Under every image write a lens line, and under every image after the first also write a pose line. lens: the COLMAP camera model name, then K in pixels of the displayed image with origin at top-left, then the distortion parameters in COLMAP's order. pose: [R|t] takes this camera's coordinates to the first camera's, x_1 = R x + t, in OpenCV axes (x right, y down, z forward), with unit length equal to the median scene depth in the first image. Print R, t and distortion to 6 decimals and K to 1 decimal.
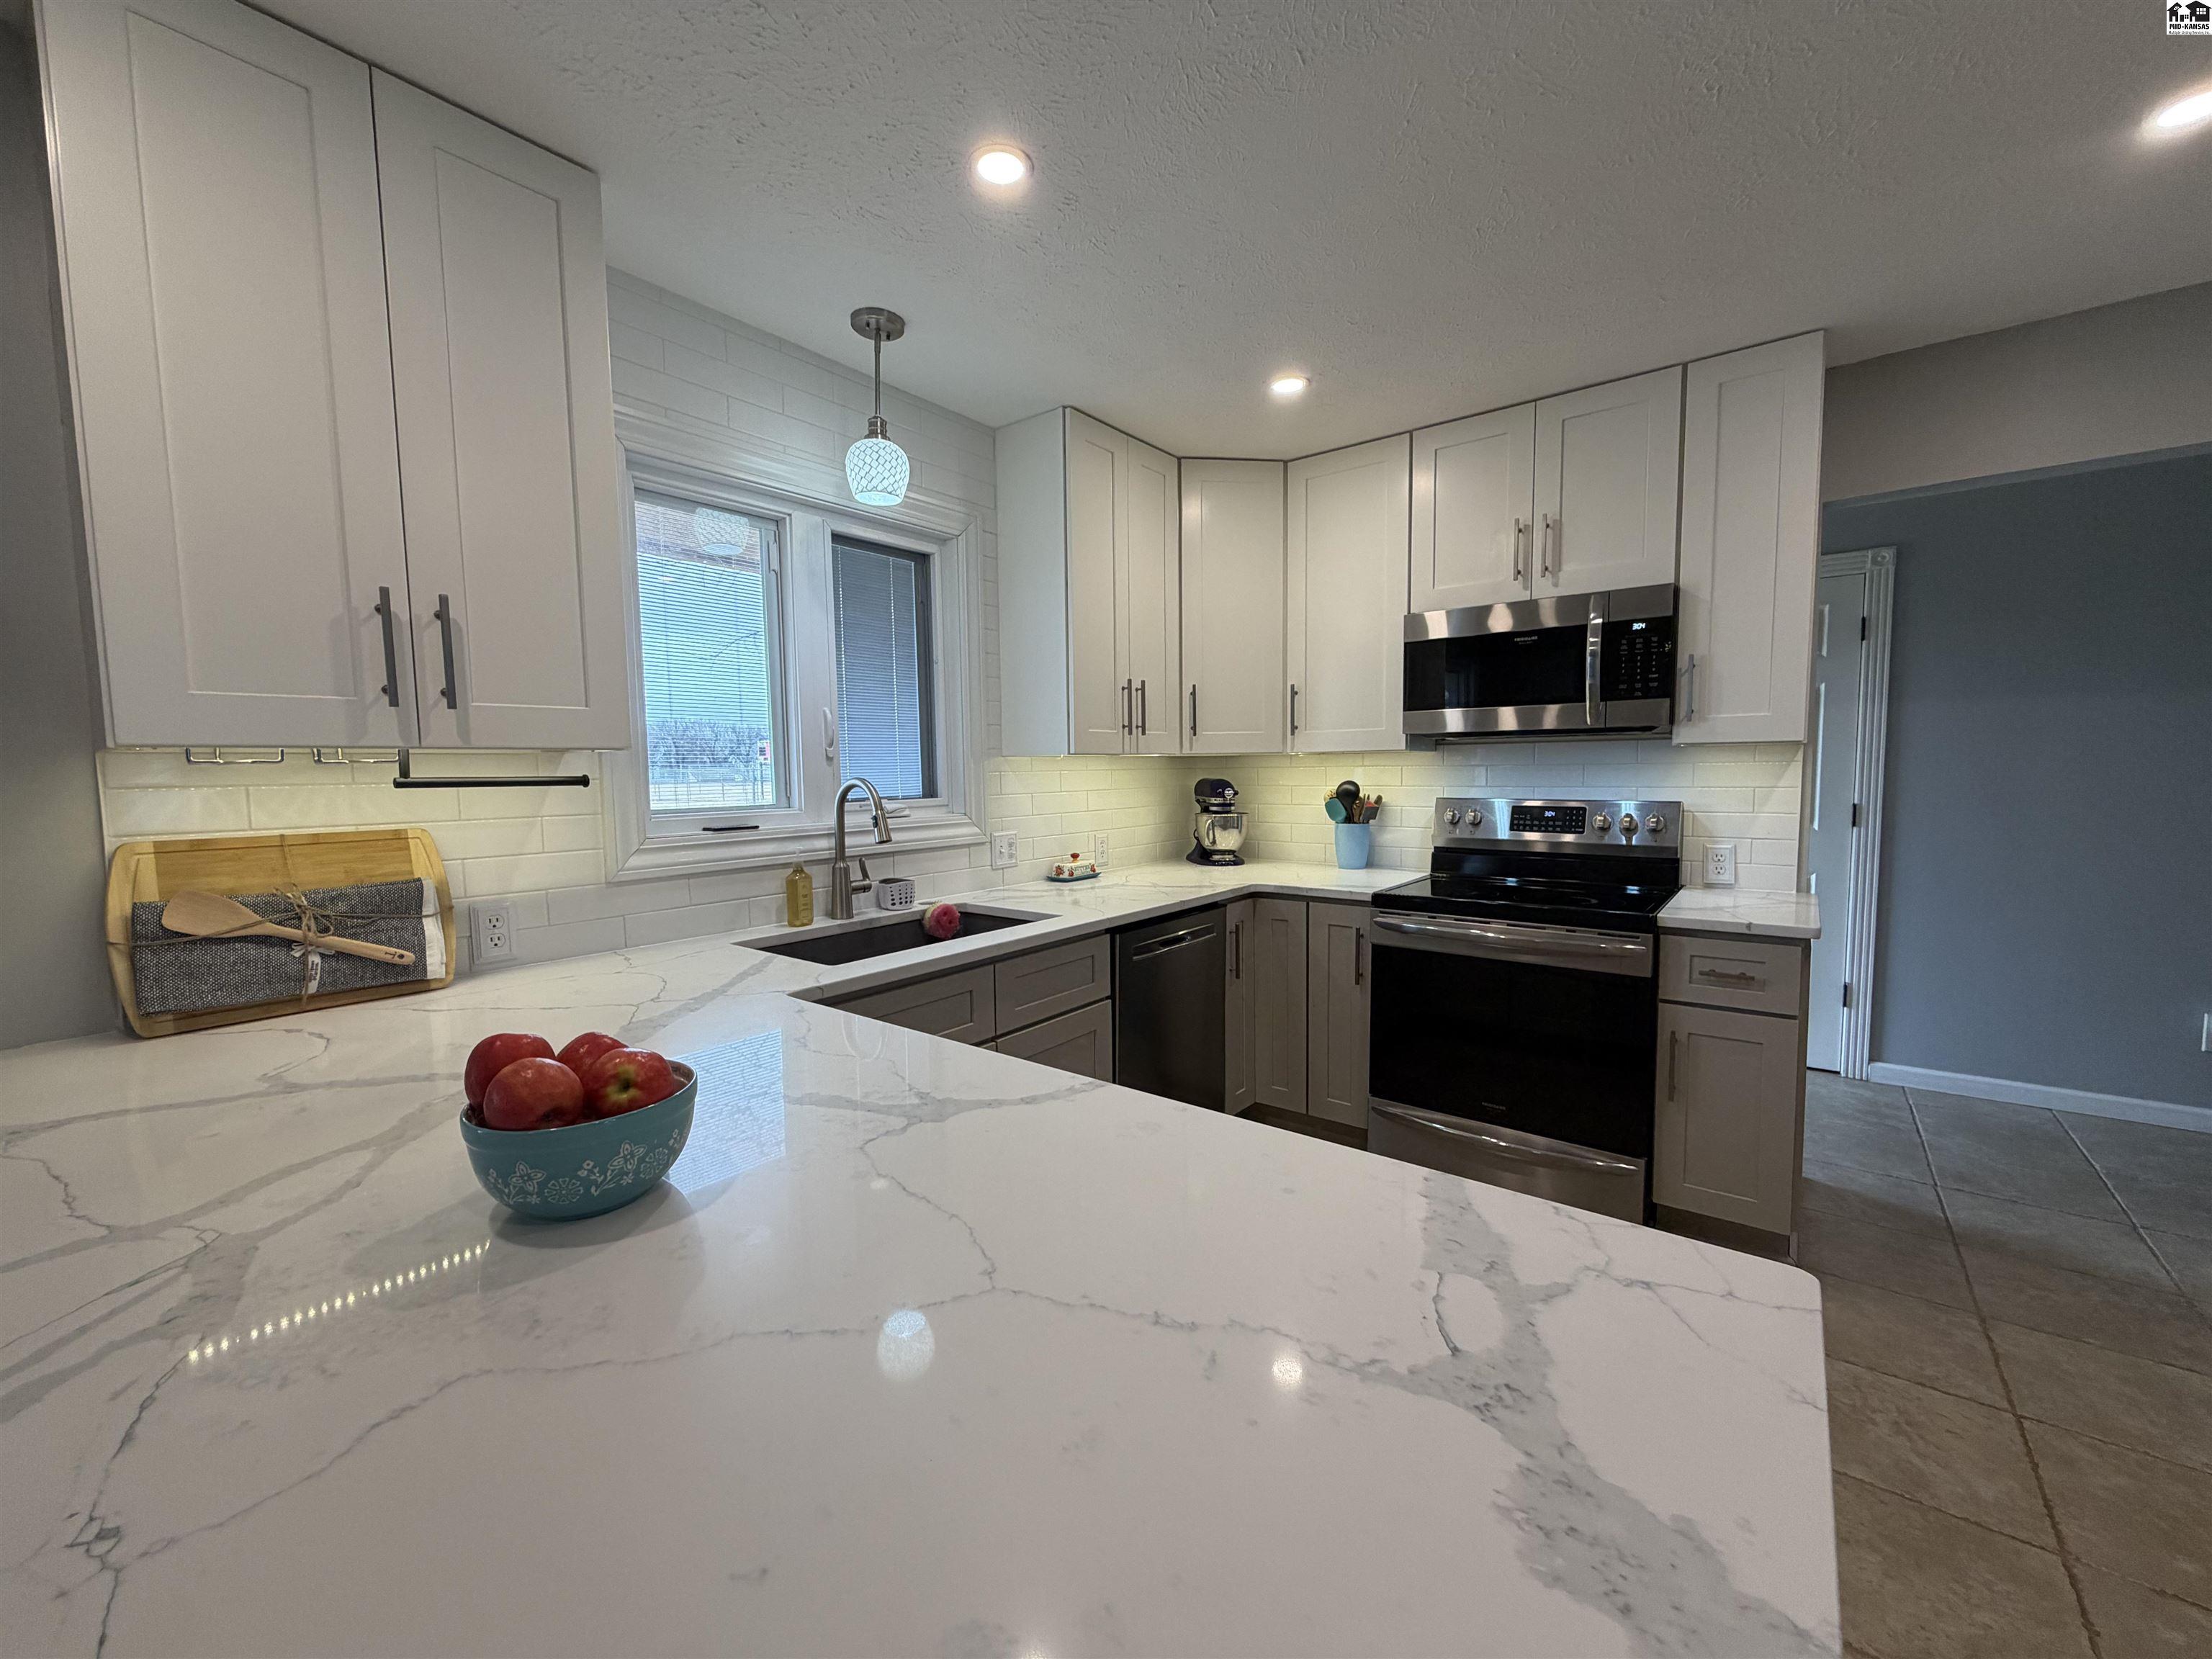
lens RADIAL K [[879.5, 0, 1101.1], [0, 879.5, 835.4], [0, 0, 1]] dist [0.002691, -0.000050]
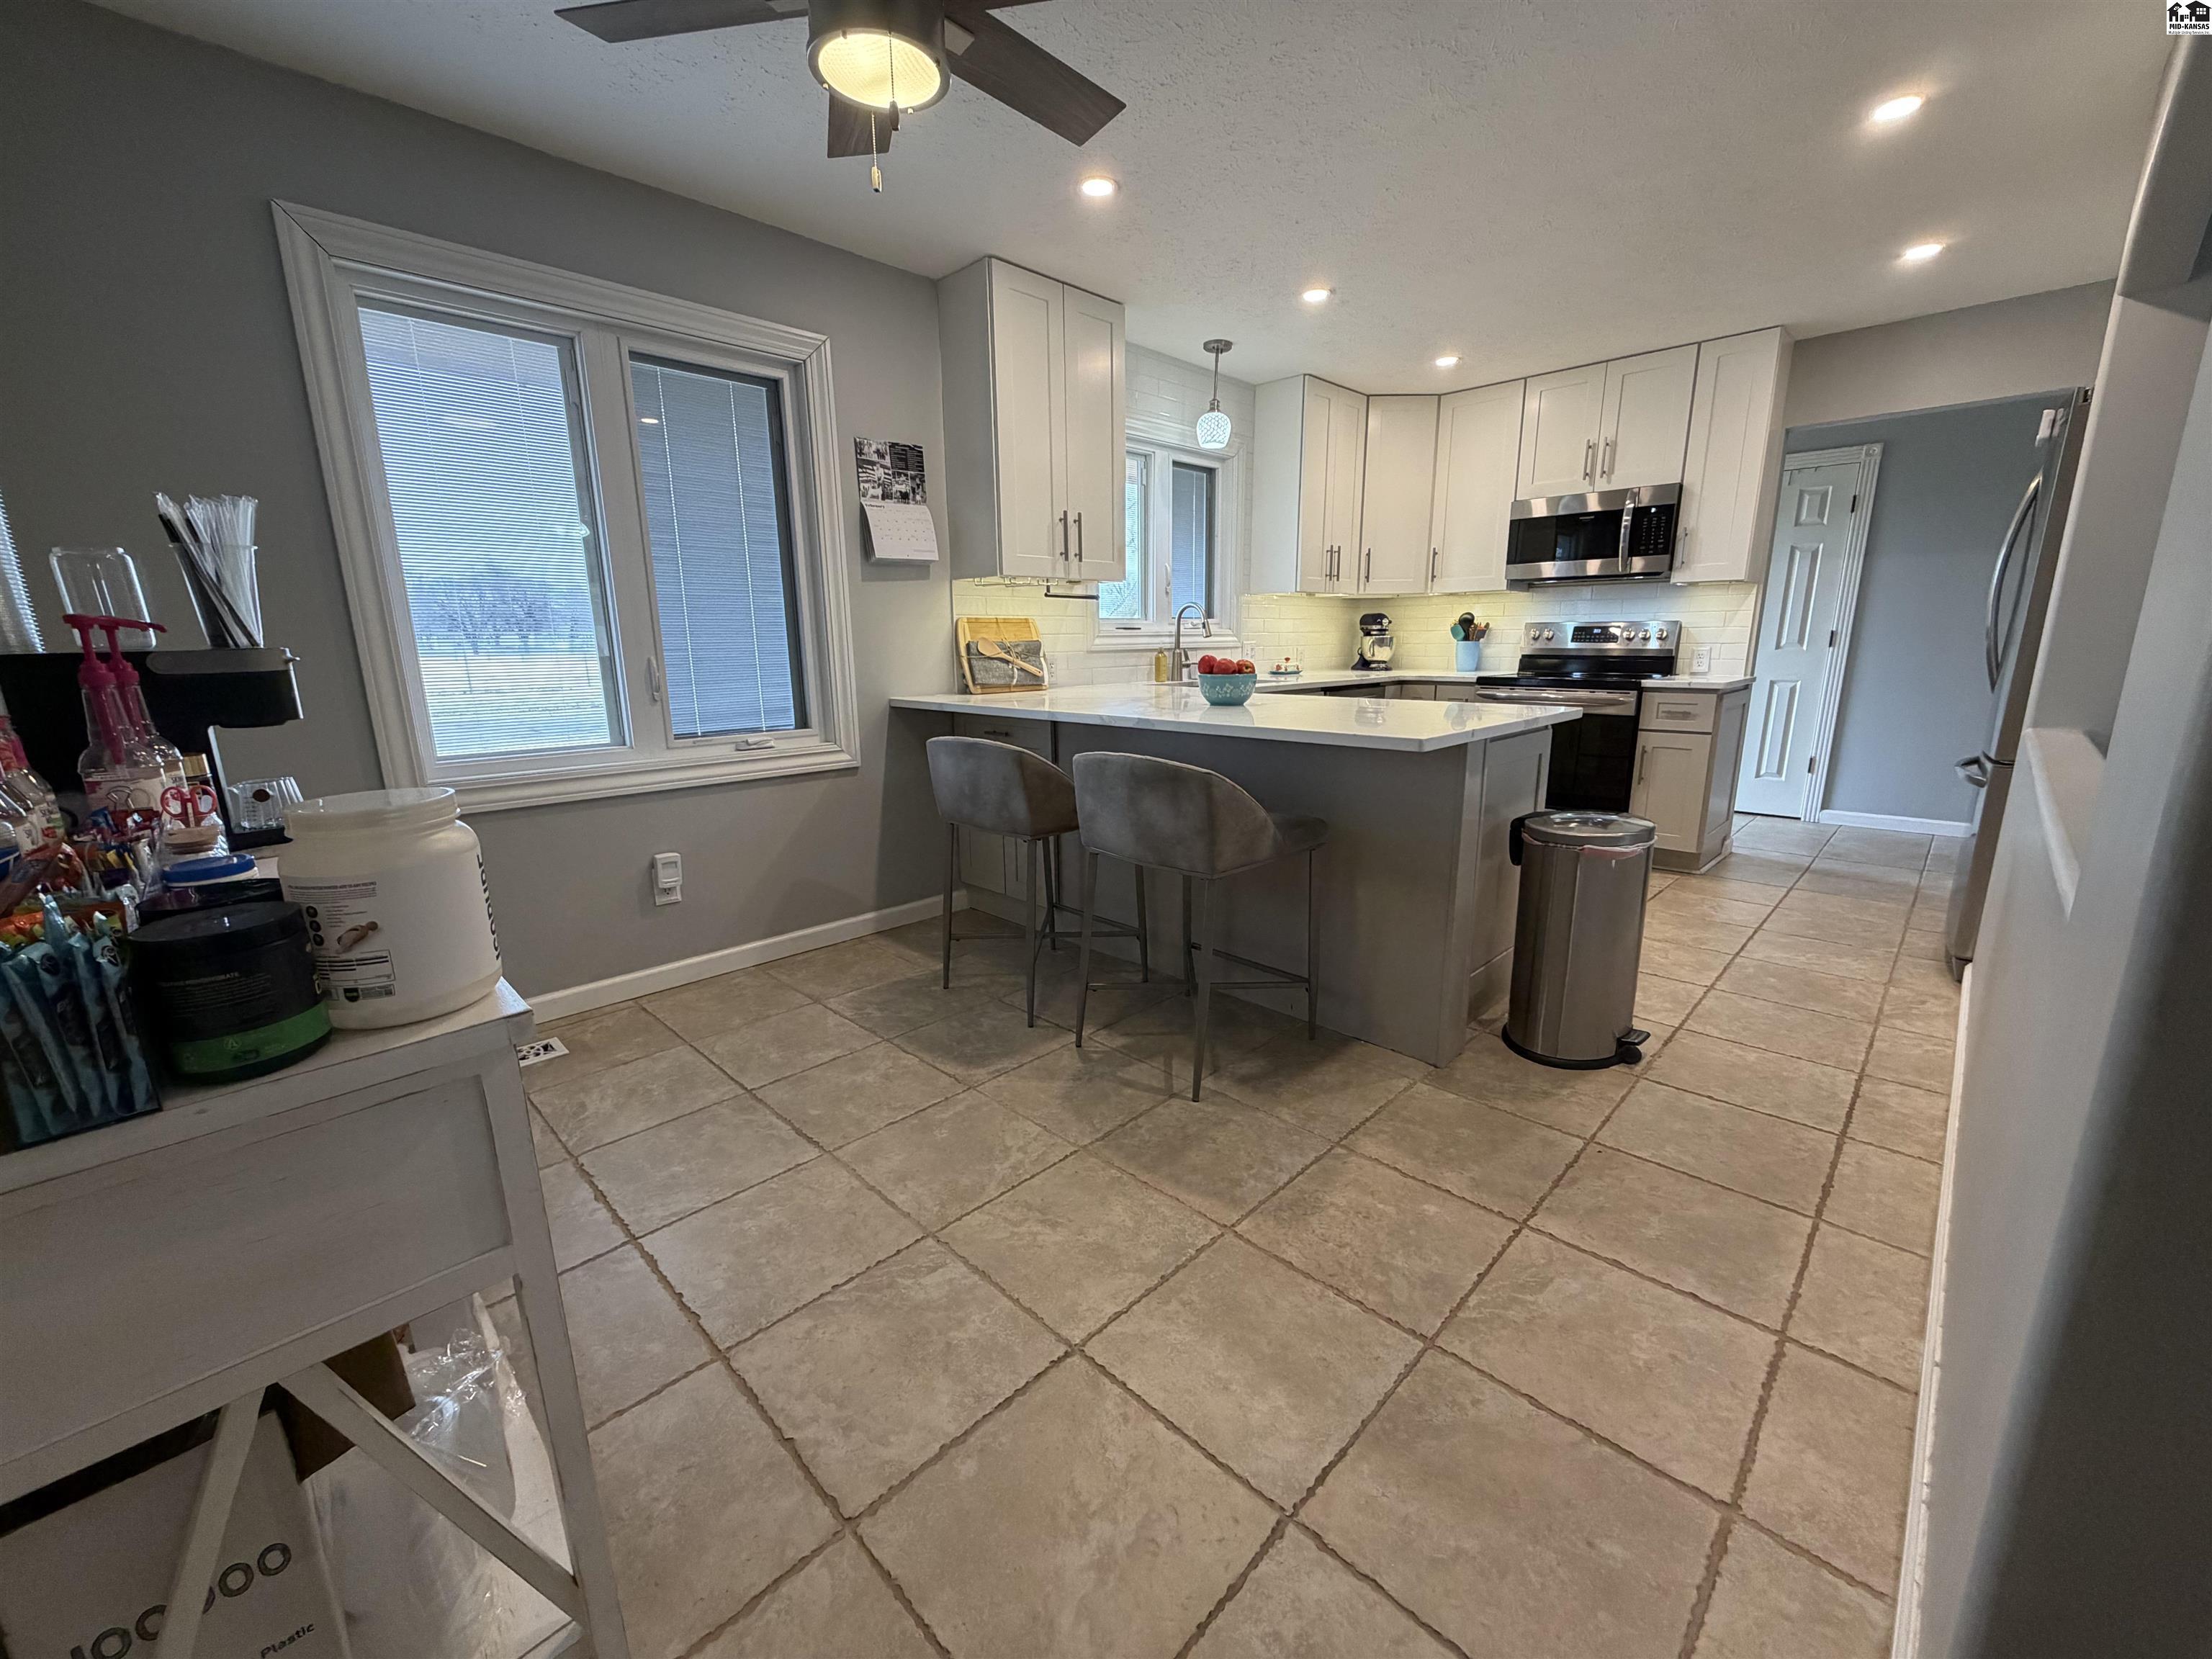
lens RADIAL K [[879.5, 0, 1102.5], [0, 879.5, 836.3], [0, 0, 1]] dist [0.002691, -0.000050]
pose [[0.993365, 0.028826, -0.111334, -0.217273], [-0.012277, 0.989127, 0.146553, 0.137054], [0.114347, -0.144214, 0.982918, -0.817476]]
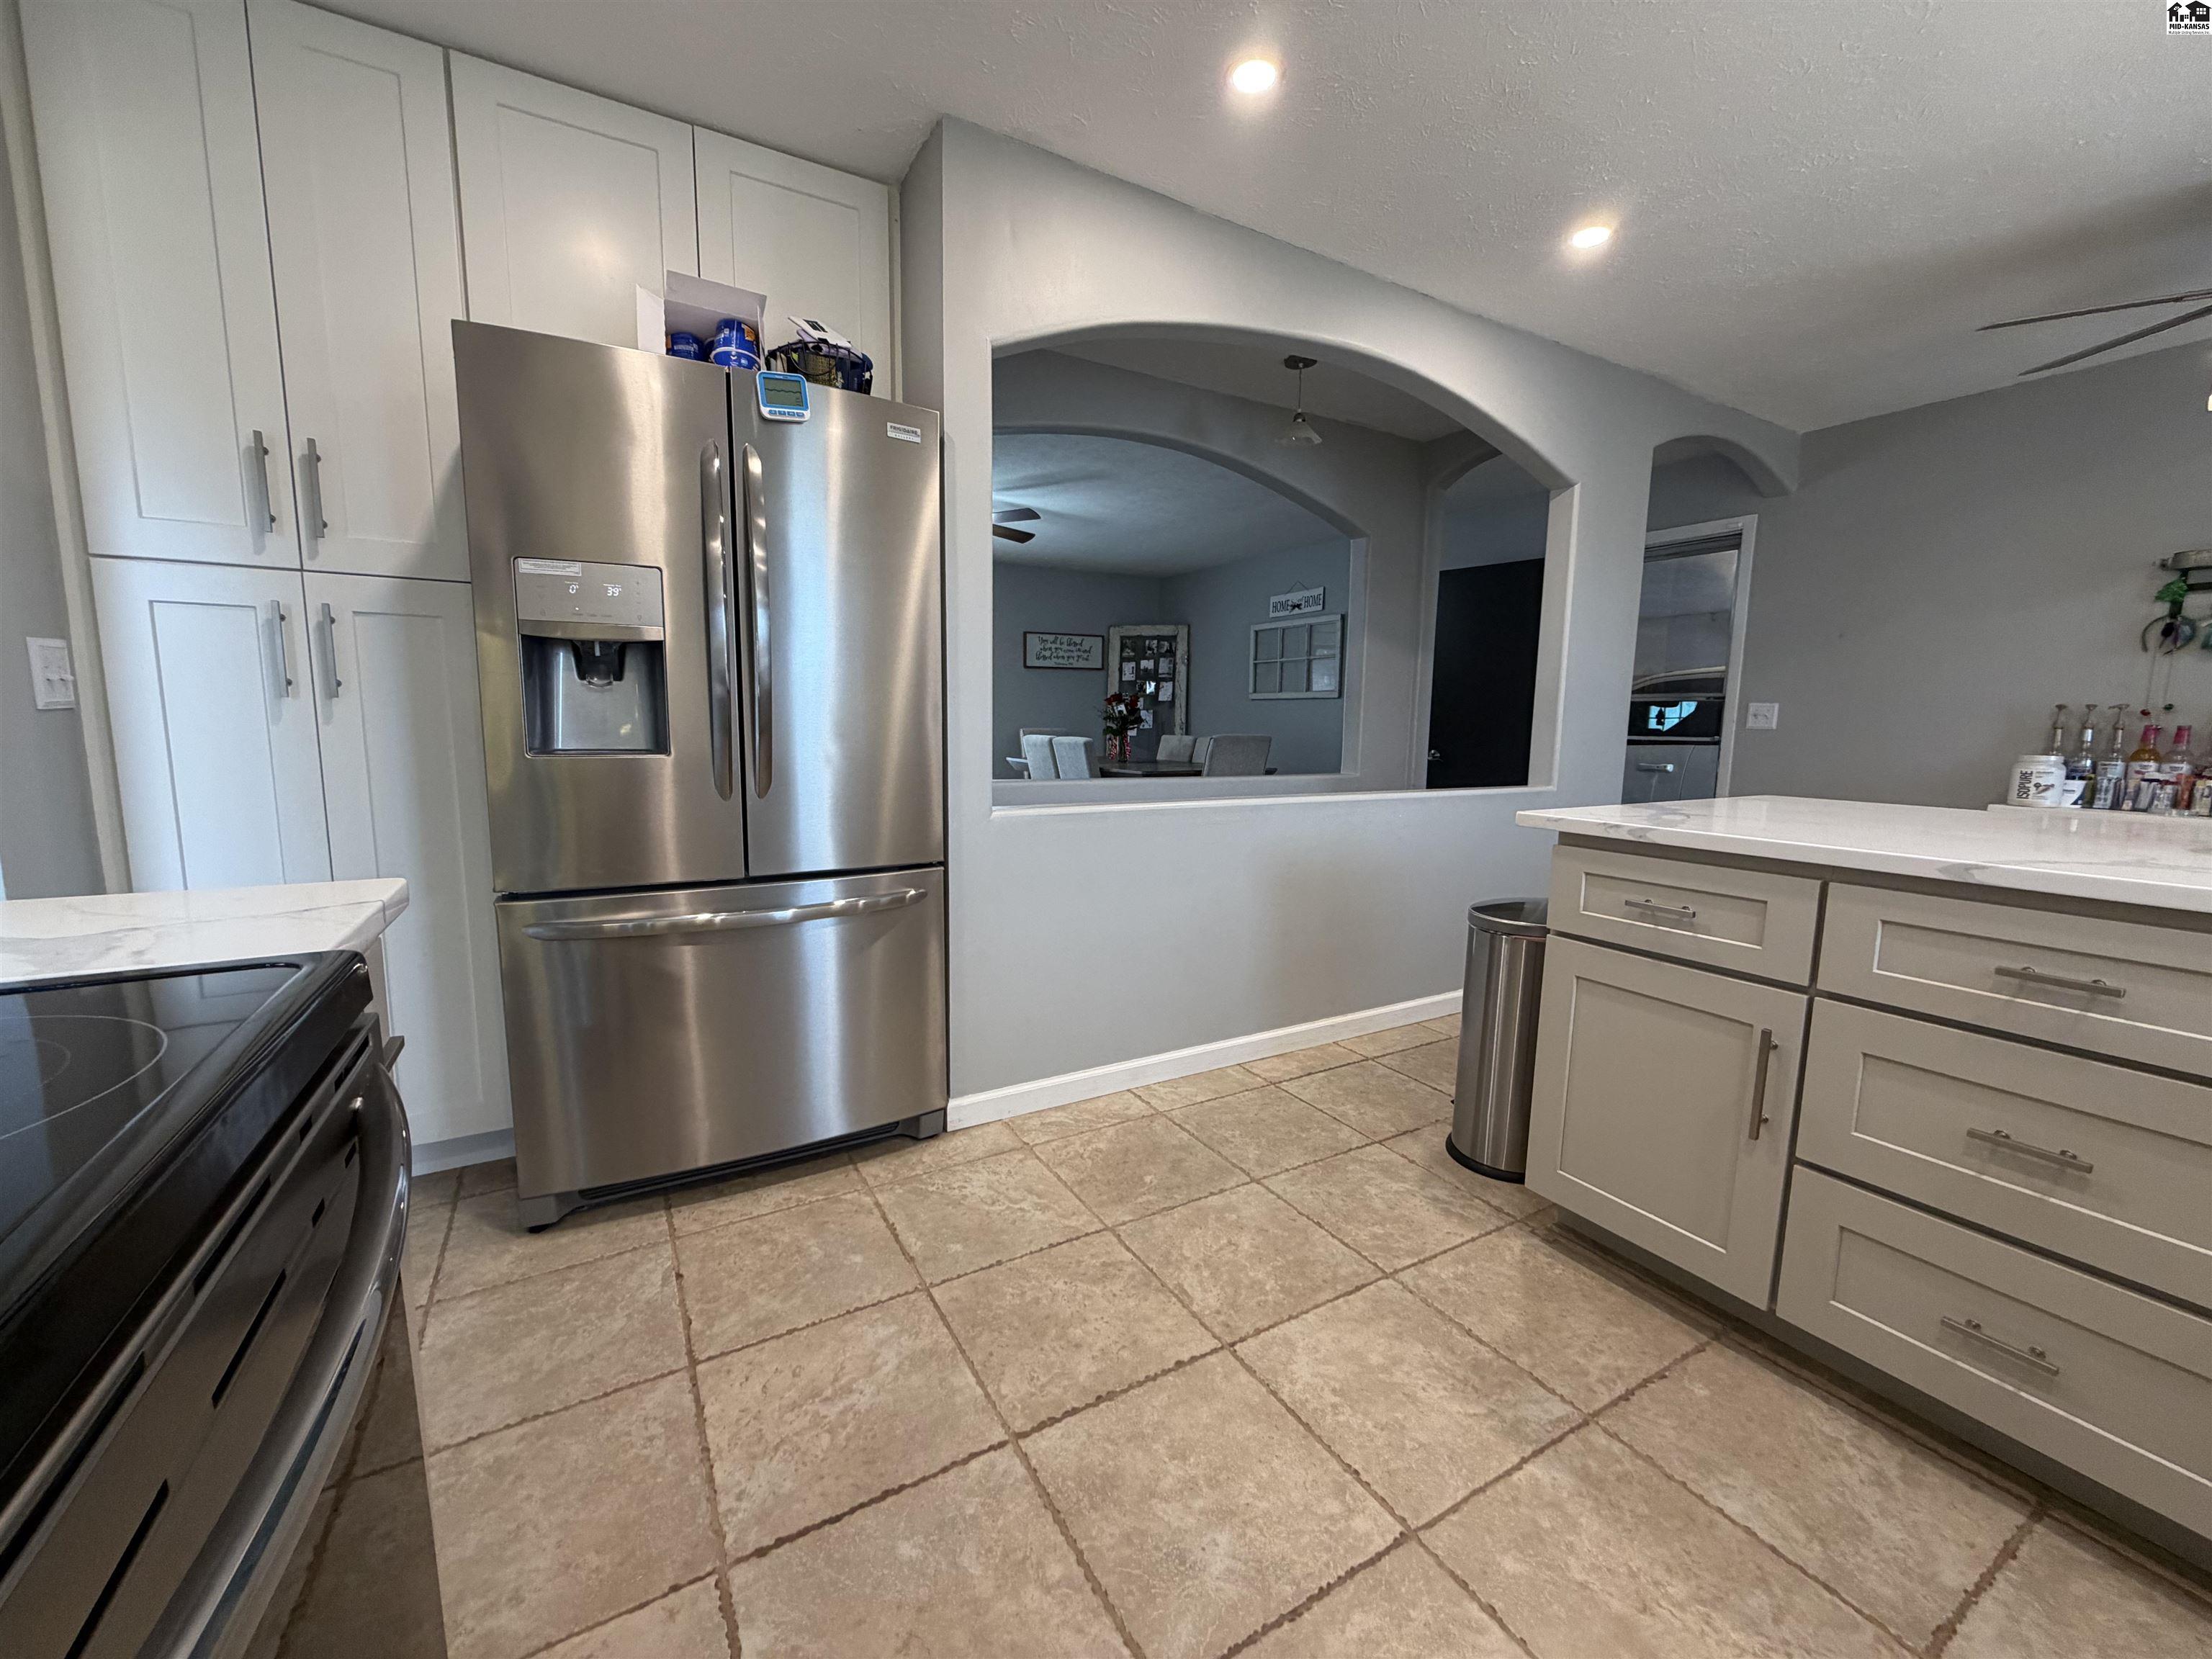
lens RADIAL K [[879.5, 0, 1105.5], [0, 879.5, 831.4], [0, 0, 1]] dist [0.002691, -0.000050]
pose [[-0.929594, -0.047055, 0.365569, 0.262784], [0.025900, 0.981027, 0.192134, 0.003981], [-0.367674, 0.188074, -0.910738, 1.030659]]
